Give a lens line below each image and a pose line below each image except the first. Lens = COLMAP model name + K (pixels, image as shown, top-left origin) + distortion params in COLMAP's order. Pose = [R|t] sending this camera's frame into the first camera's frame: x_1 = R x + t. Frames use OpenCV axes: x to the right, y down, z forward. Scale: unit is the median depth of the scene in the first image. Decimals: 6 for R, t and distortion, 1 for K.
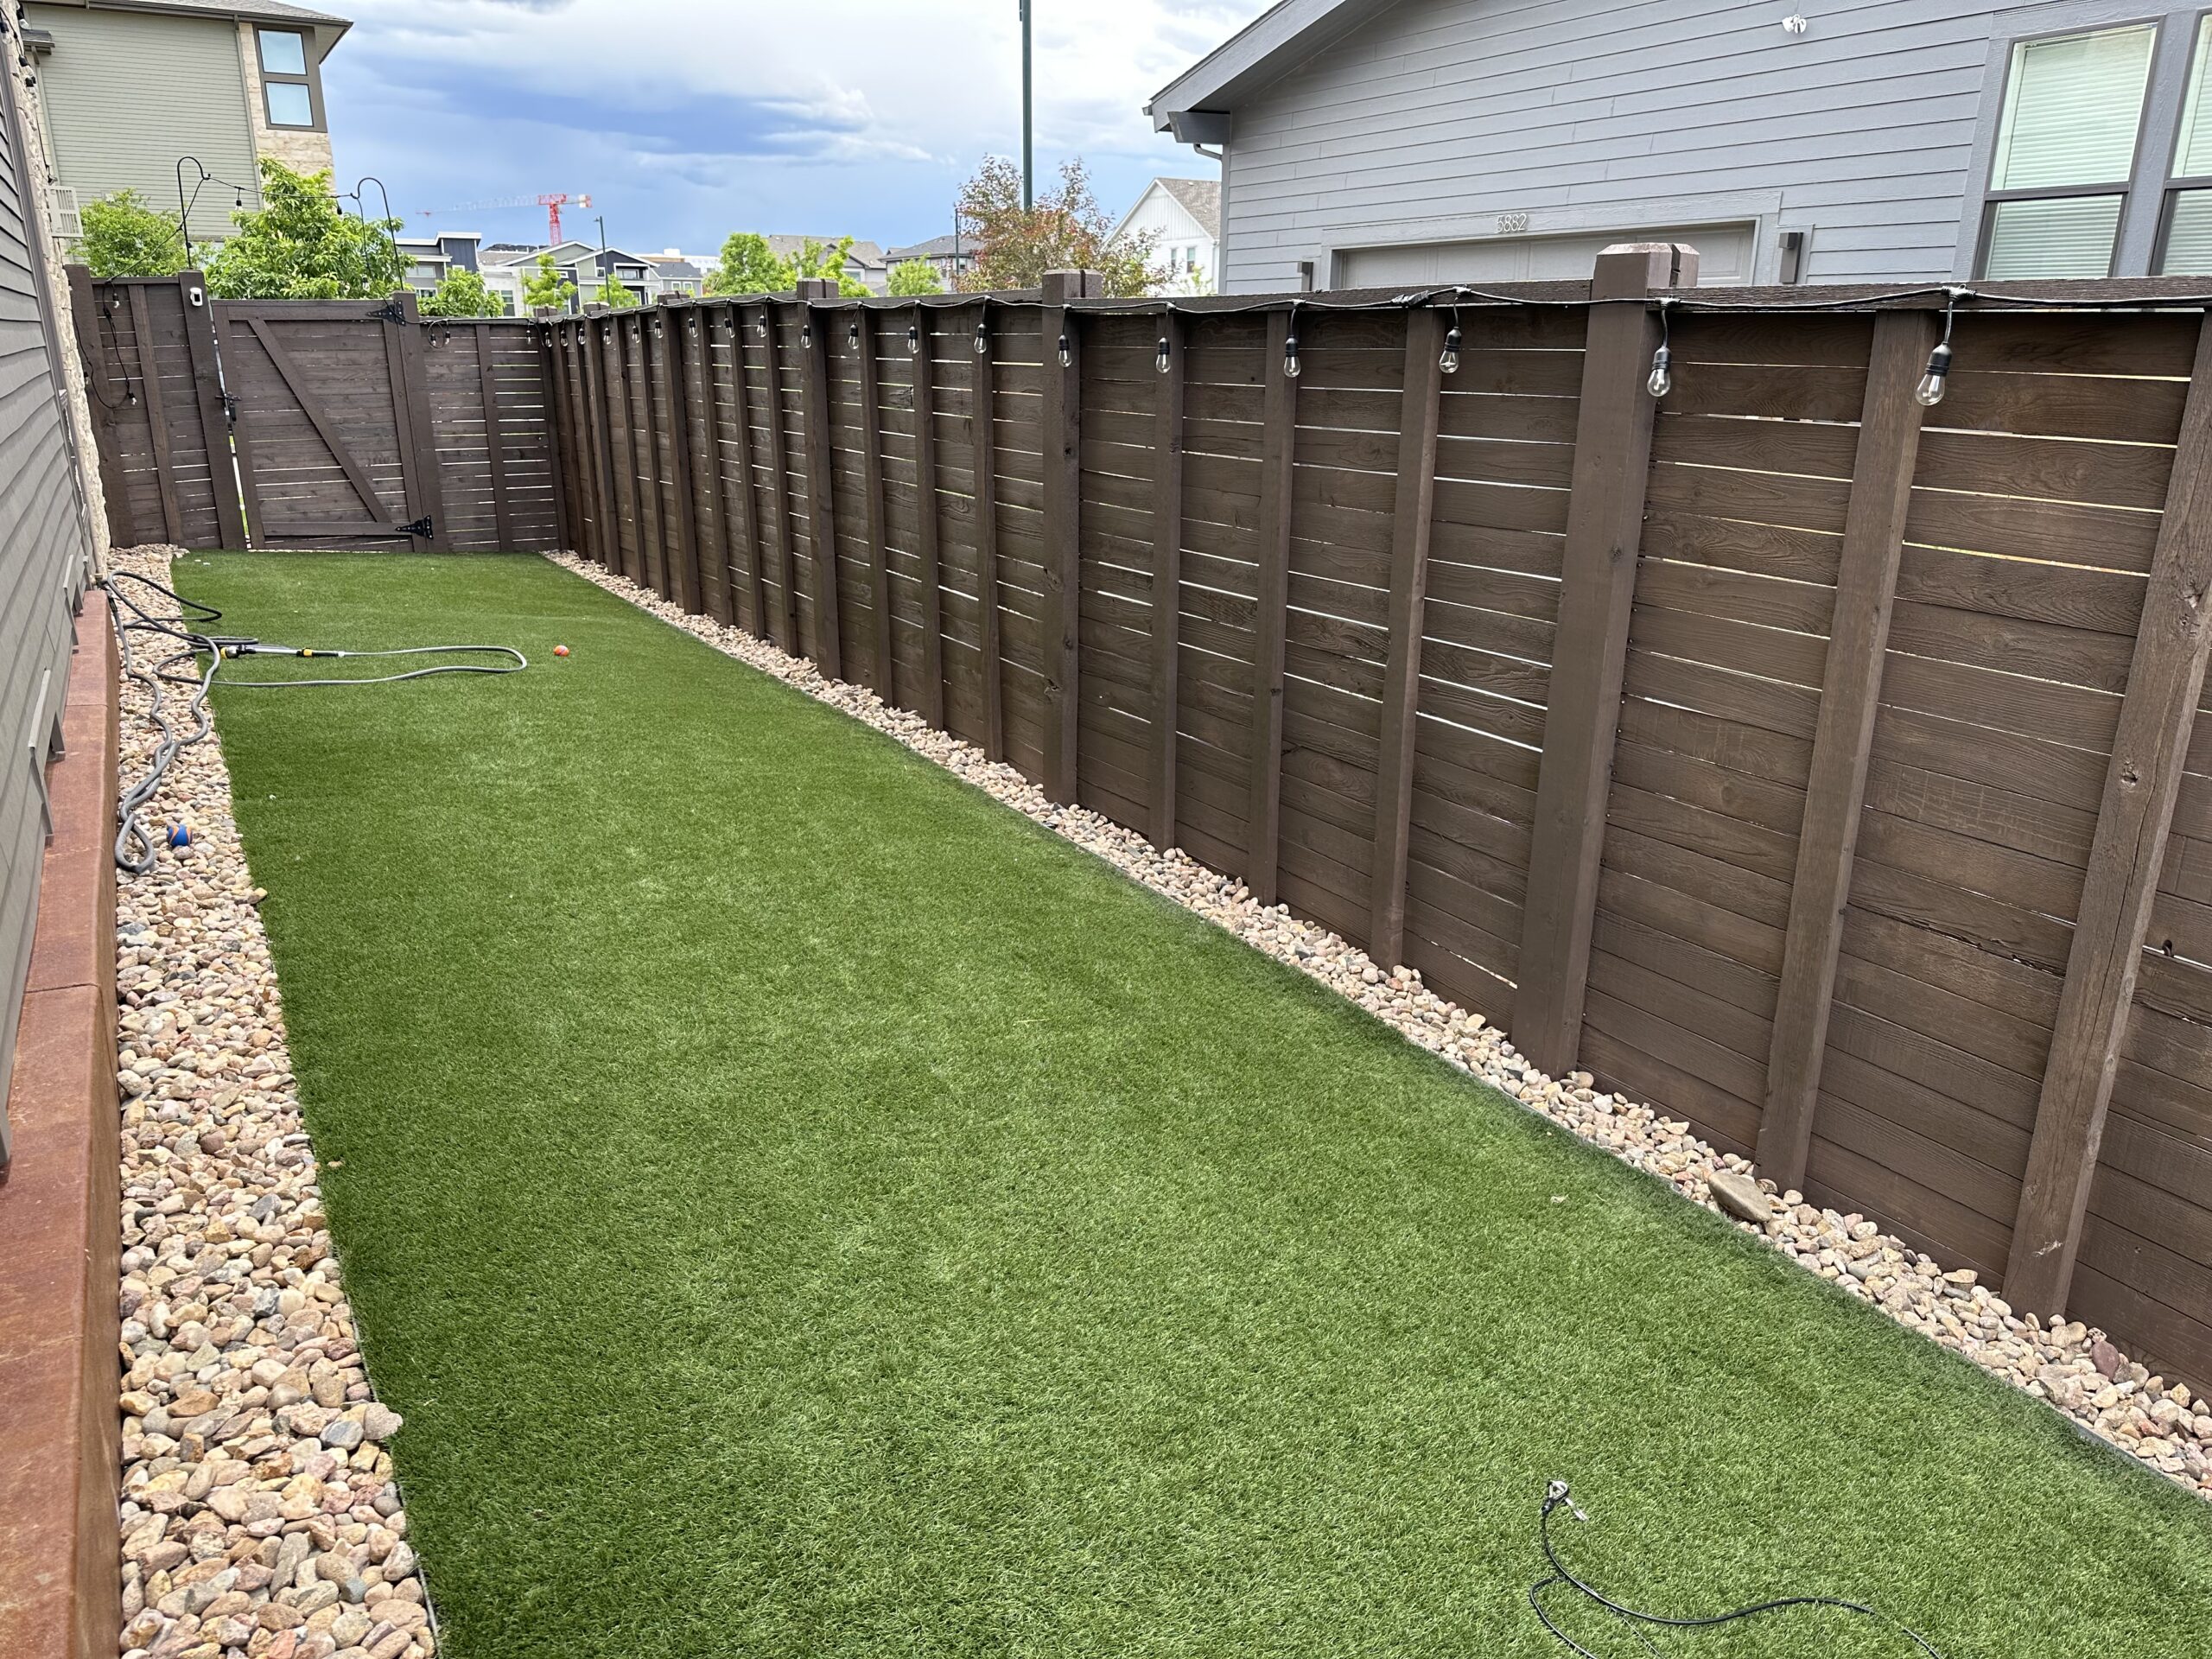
lens RADIAL K [[1547.5, 0, 1106.0], [0, 1547.5, 829.5], [0, 0, 1]] dist [0.039027, -0.035939]
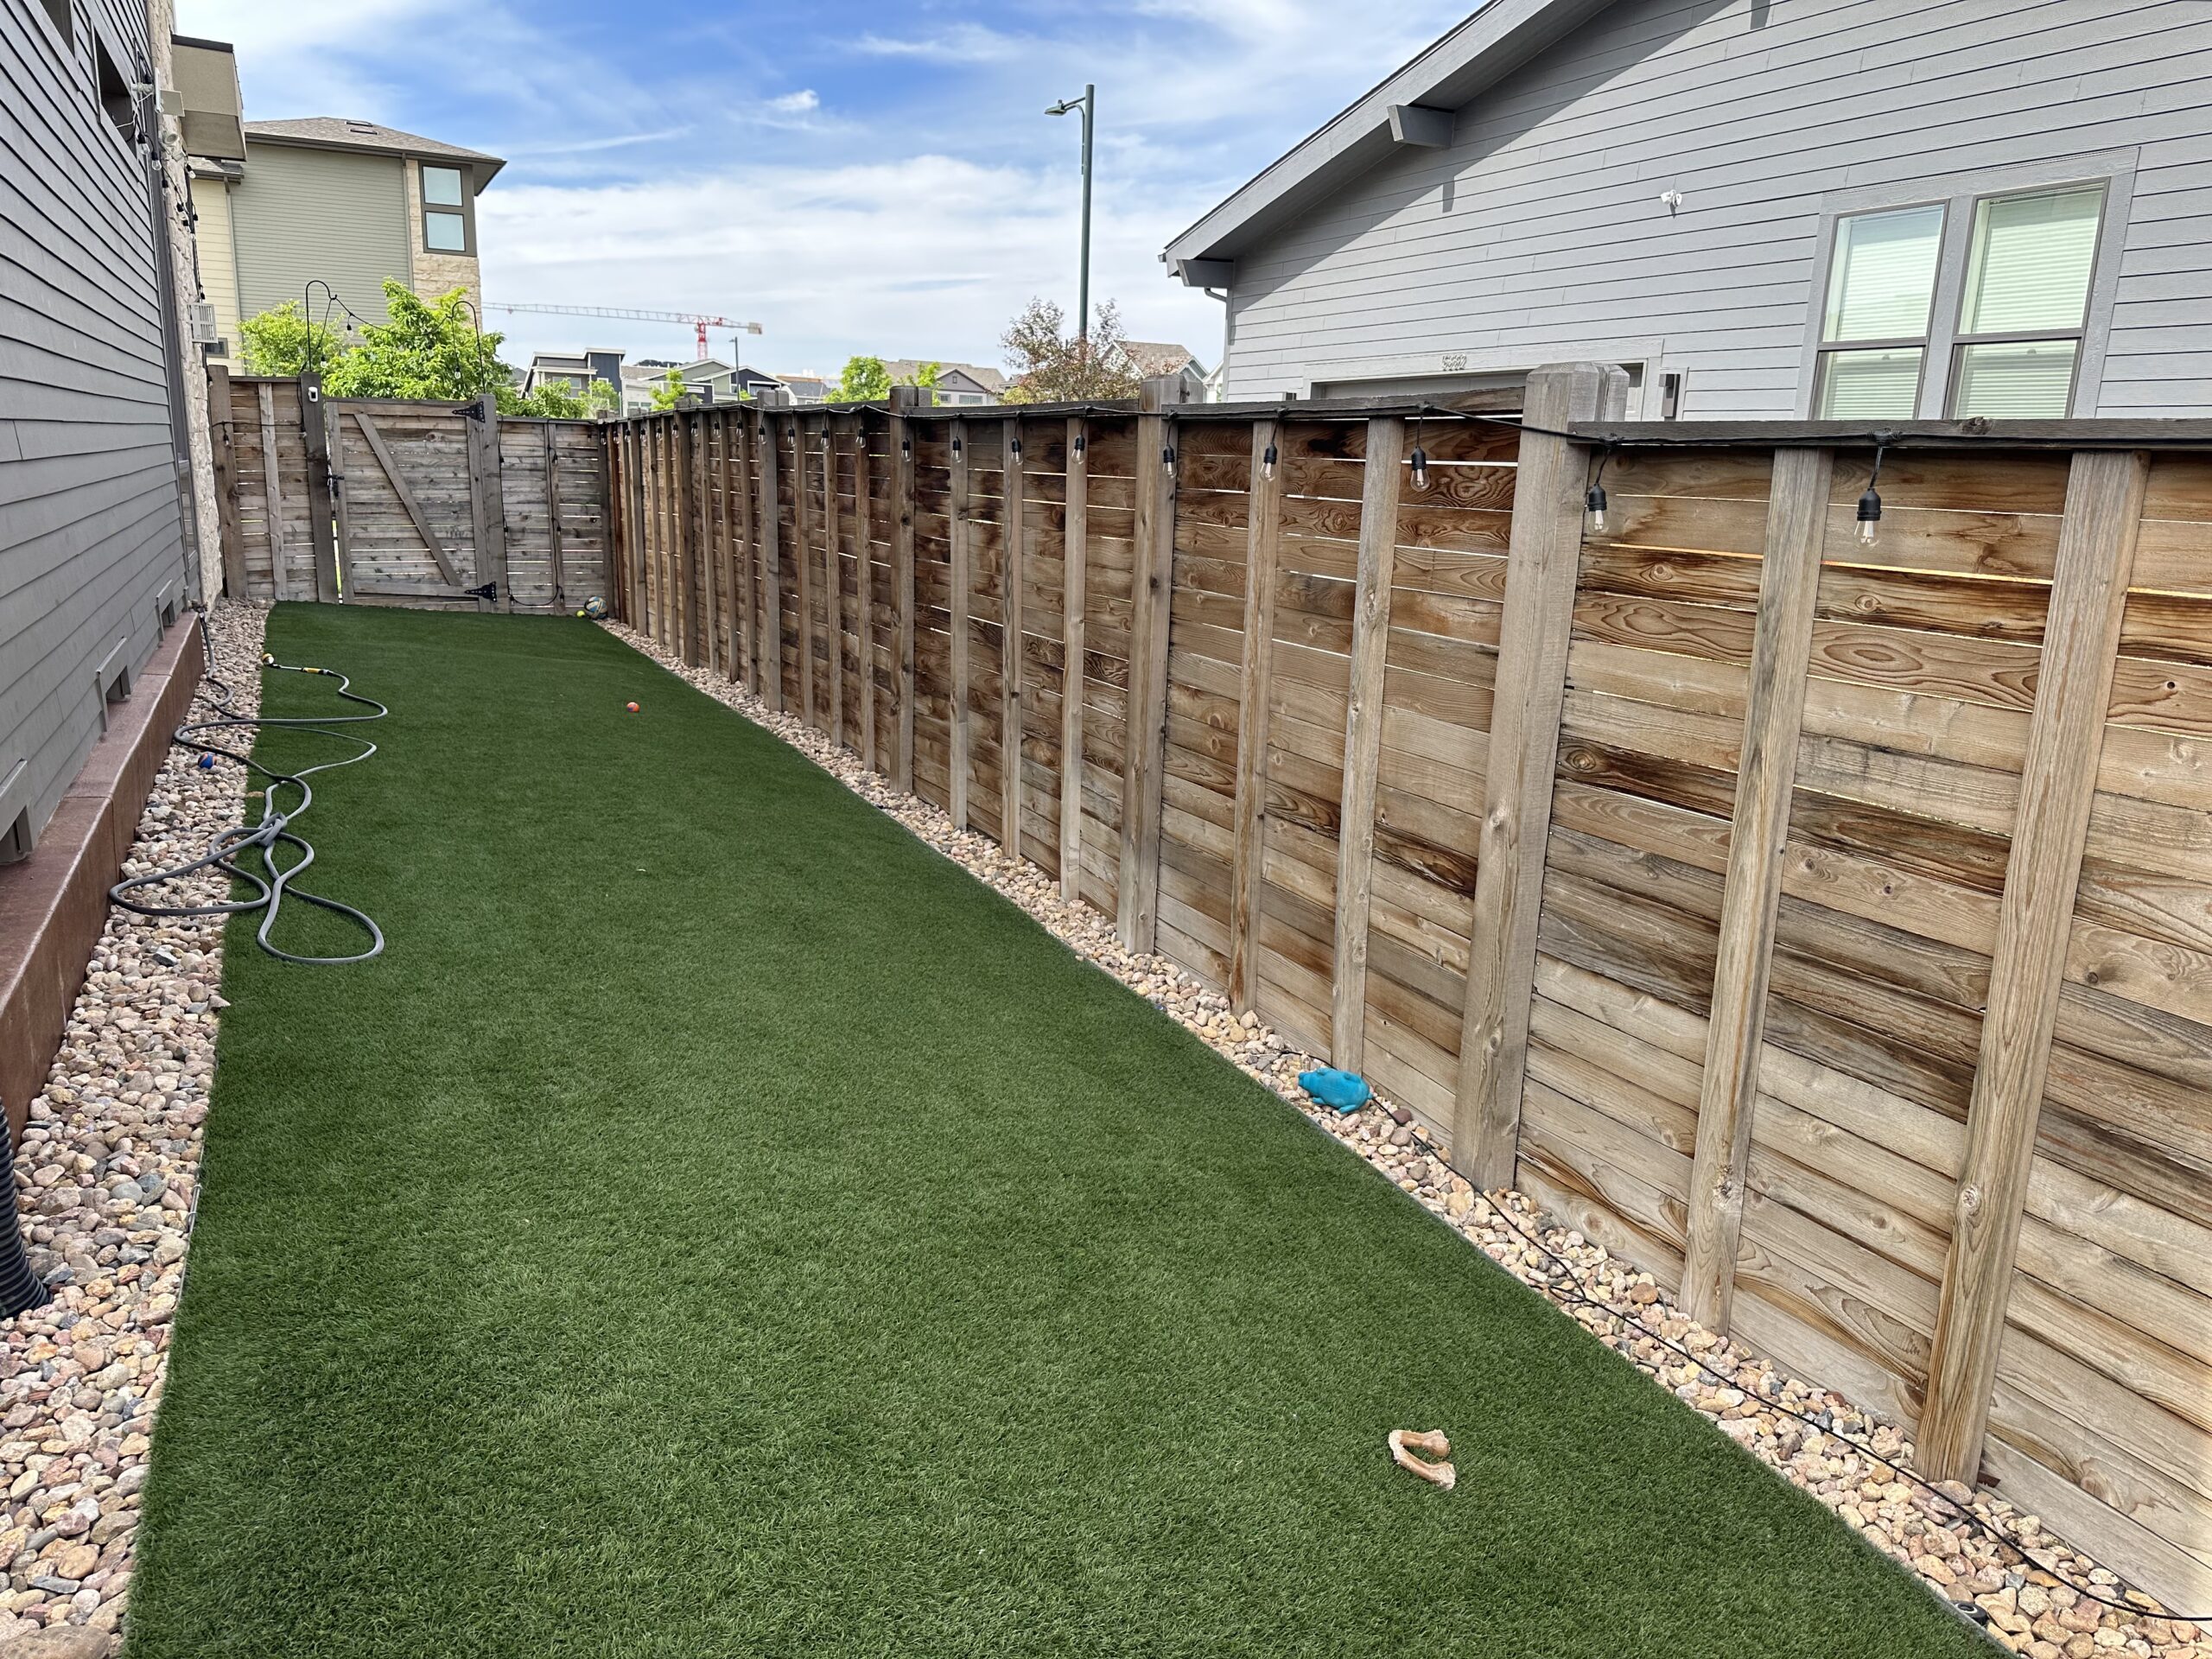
lens RADIAL K [[1524.2, 0, 1100.2], [0, 1524.2, 798.4], [0, 0, 1]] dist [0.103409, -0.130955]
pose [[0.997126, 0.041079, -0.063654, 0.097821], [-0.046617, 0.995019, -0.088112, 0.040800], [0.059717, 0.090826, 0.994075, -0.109078]]
